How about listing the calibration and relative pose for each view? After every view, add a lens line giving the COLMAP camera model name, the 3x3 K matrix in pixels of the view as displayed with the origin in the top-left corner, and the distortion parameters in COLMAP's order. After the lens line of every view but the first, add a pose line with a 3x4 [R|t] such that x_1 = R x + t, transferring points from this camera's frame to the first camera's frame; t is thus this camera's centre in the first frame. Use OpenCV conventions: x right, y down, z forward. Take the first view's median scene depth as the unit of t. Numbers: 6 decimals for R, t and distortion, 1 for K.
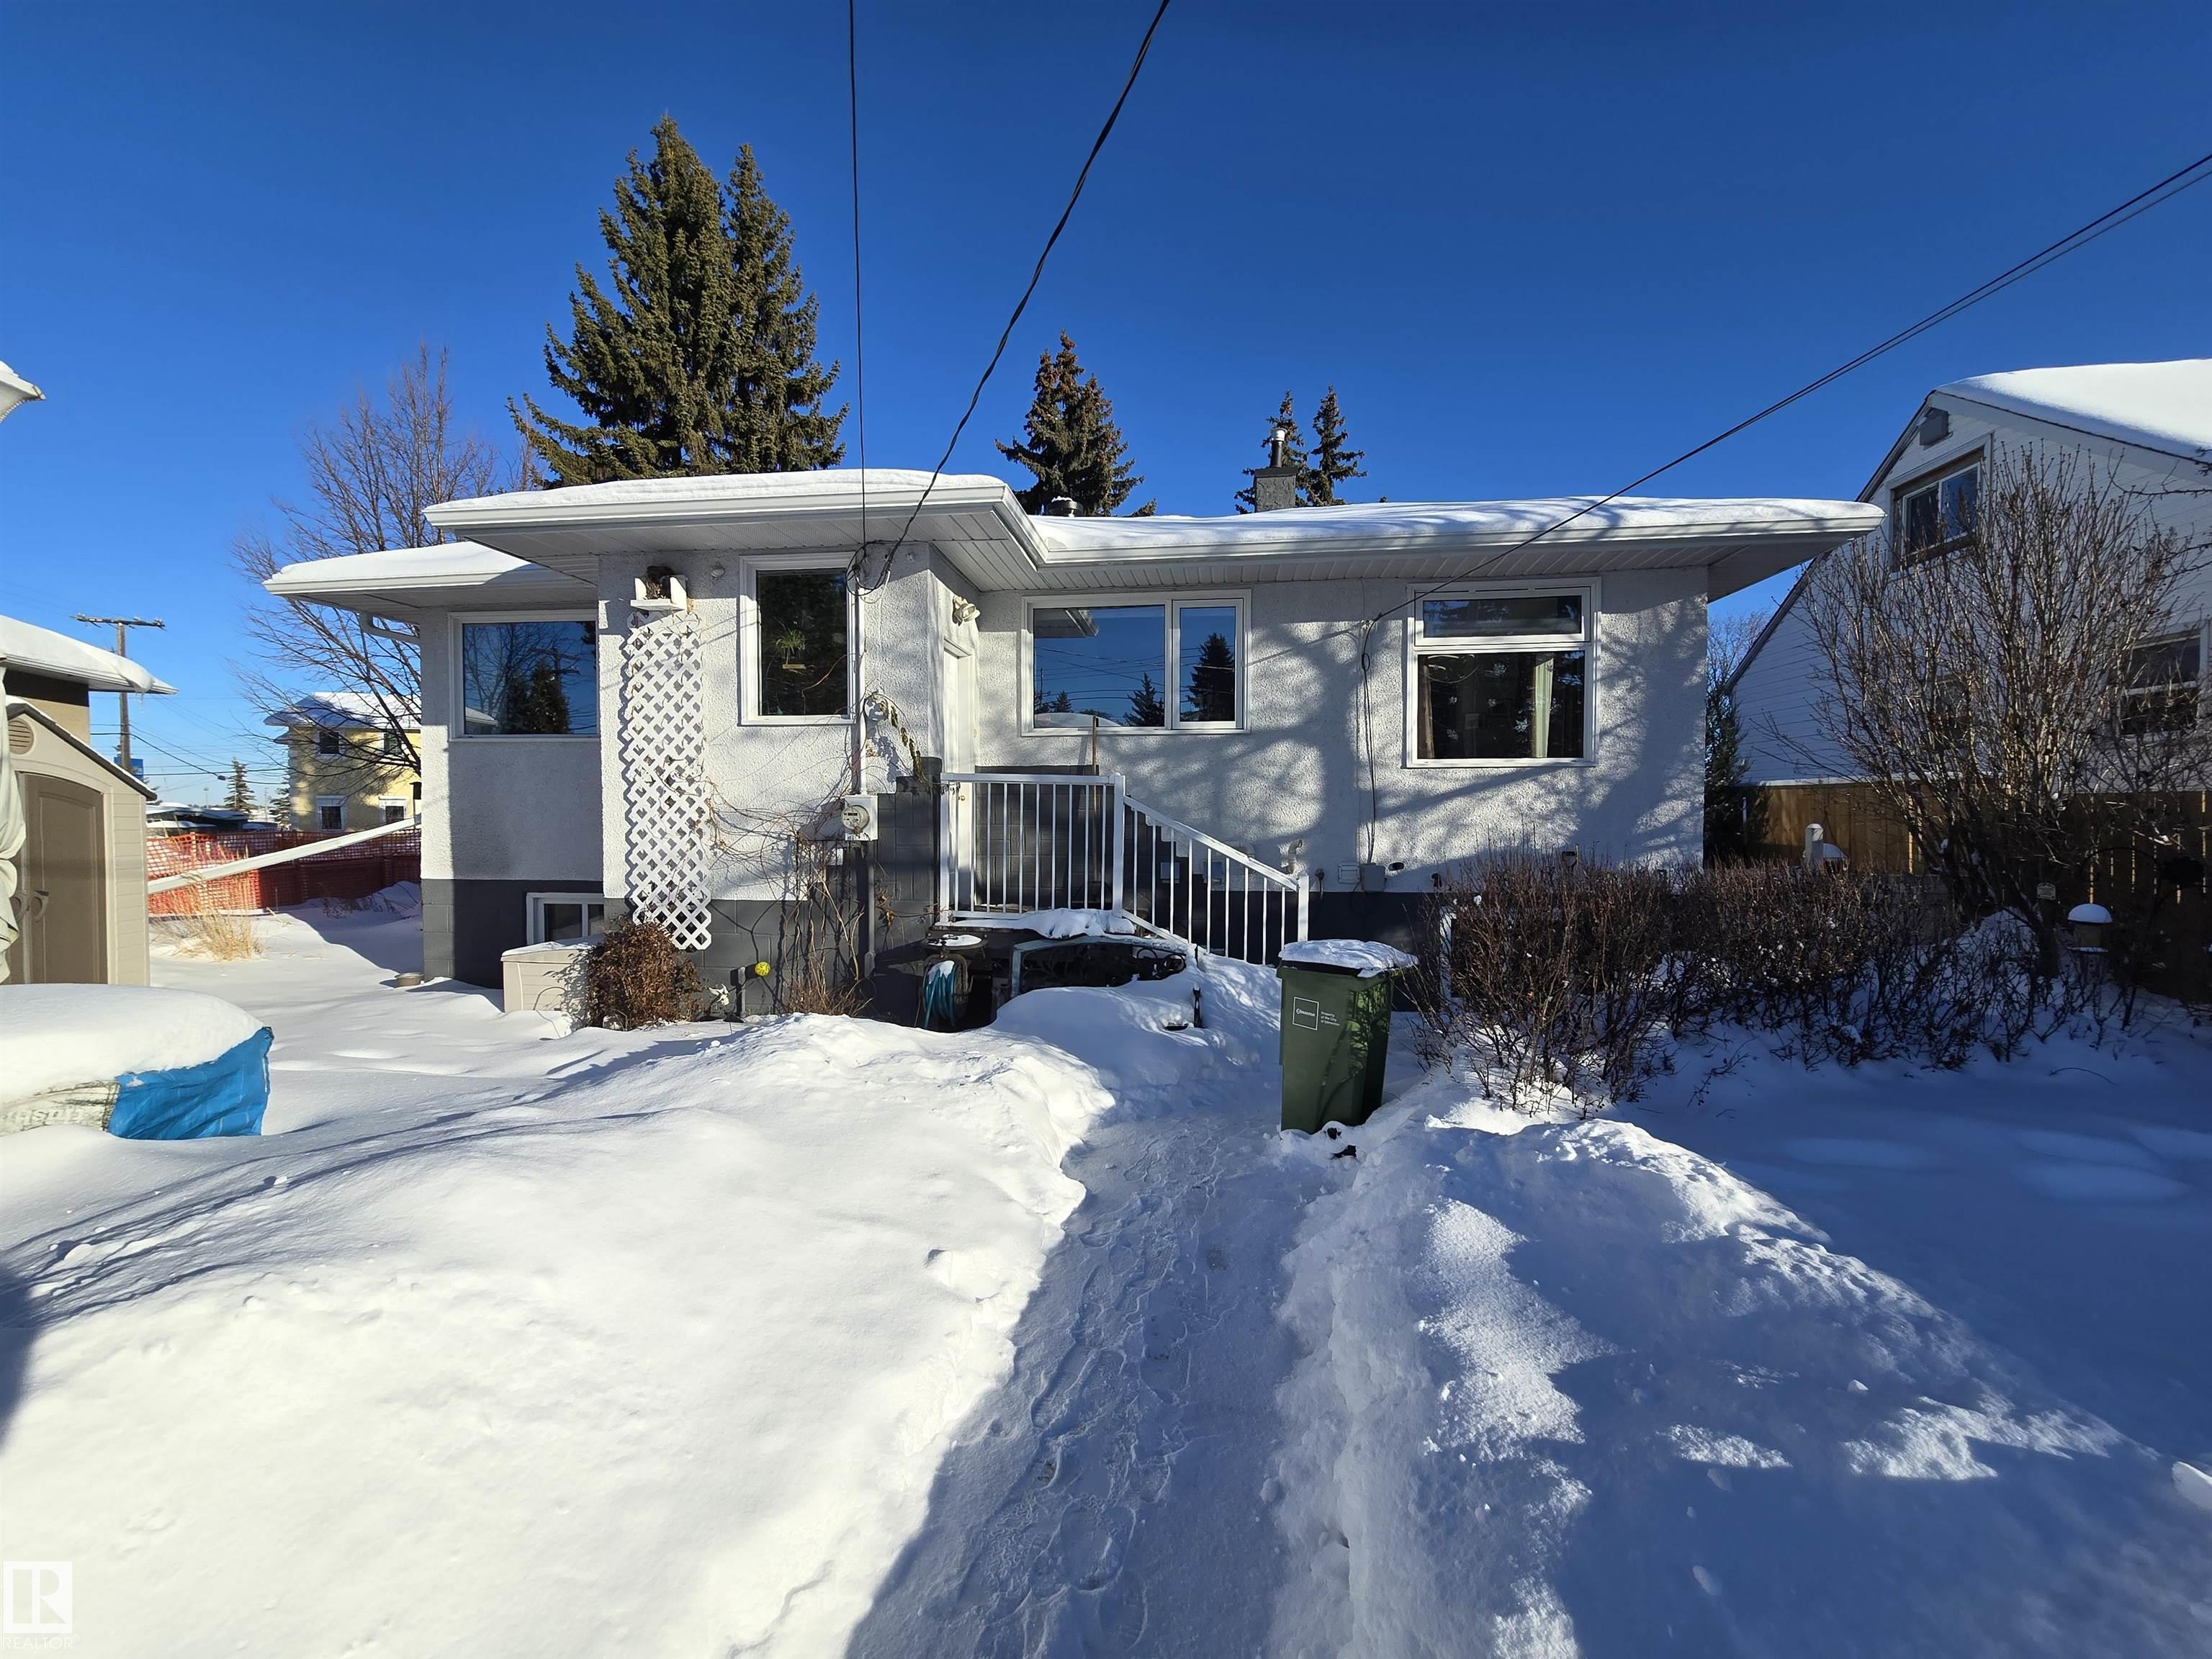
lens RADIAL K [[902.6, 0, 1107.7], [0, 902.6, 832.5], [0, 0, 1]] dist [-0.006051, 0.001058]
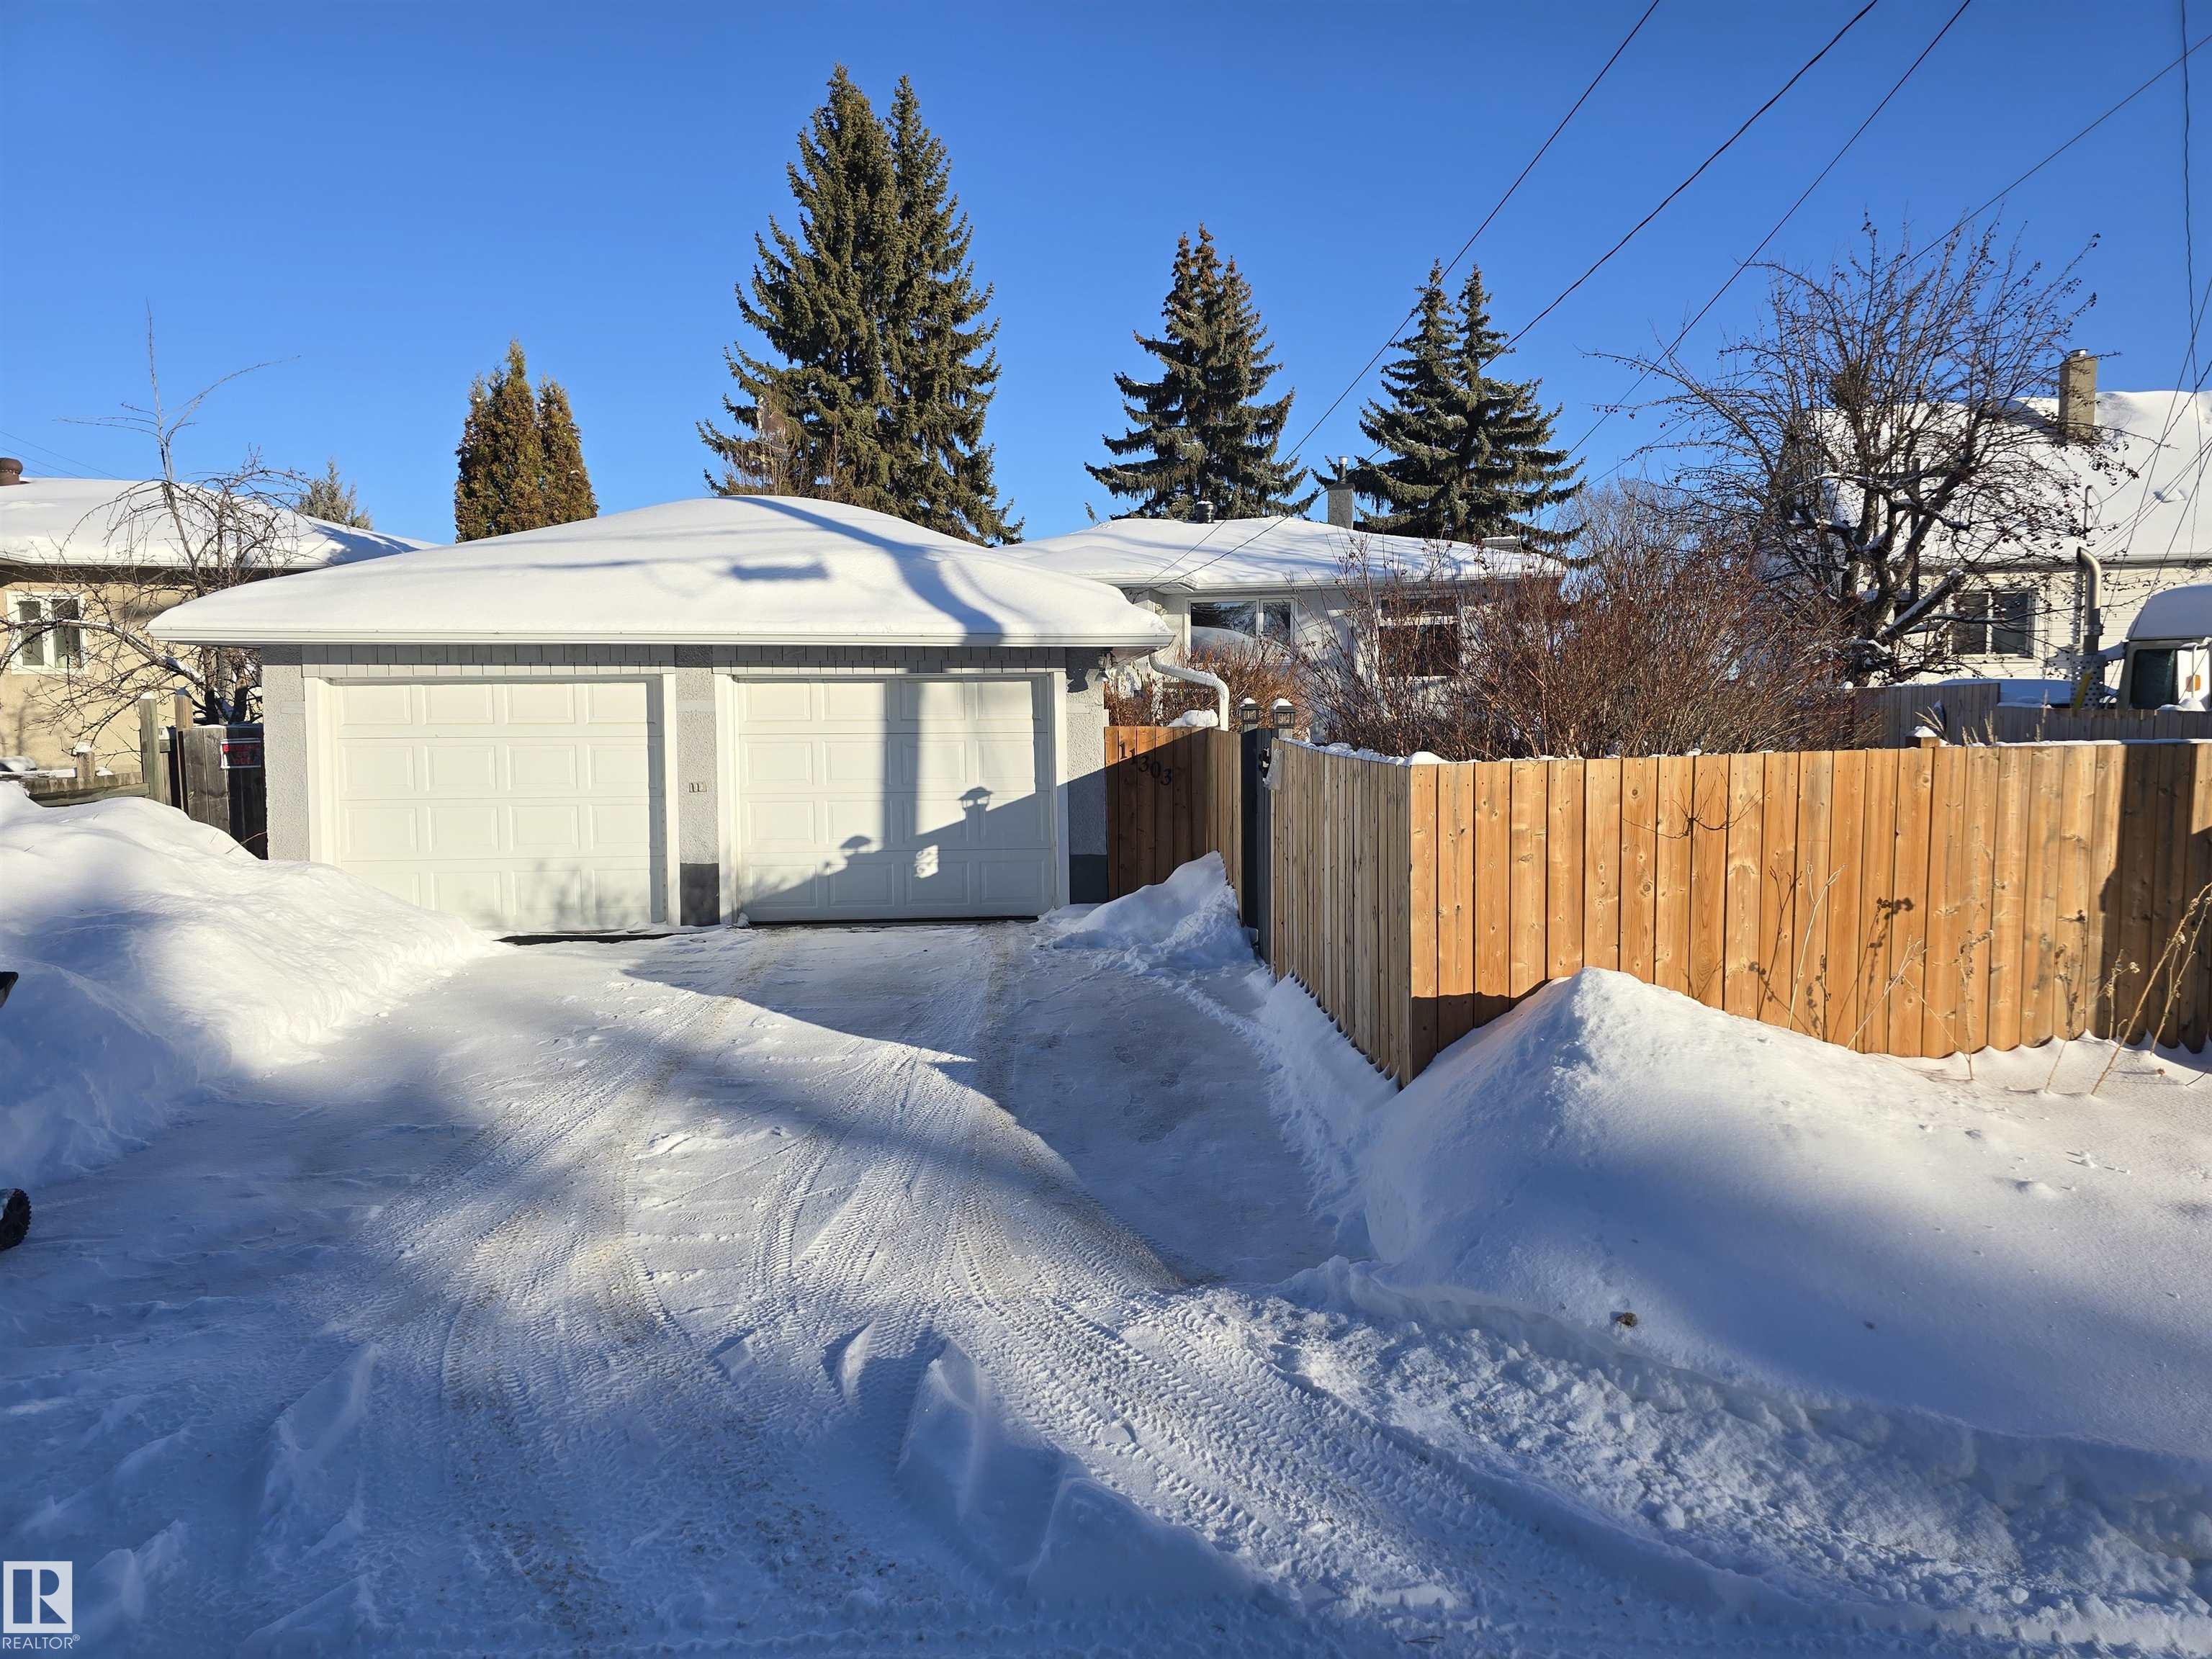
lens RADIAL K [[1496.3, 0, 1107.3], [0, 1496.3, 826.8], [0, 0, 1]] dist [0.004924, 0.000458]
pose [[0.994467, 0.006487, -0.104850, 0.025945], [-0.000030, 0.998109, 0.061470, 0.013174], [0.105050, -0.061127, 0.992587, -0.727827]]
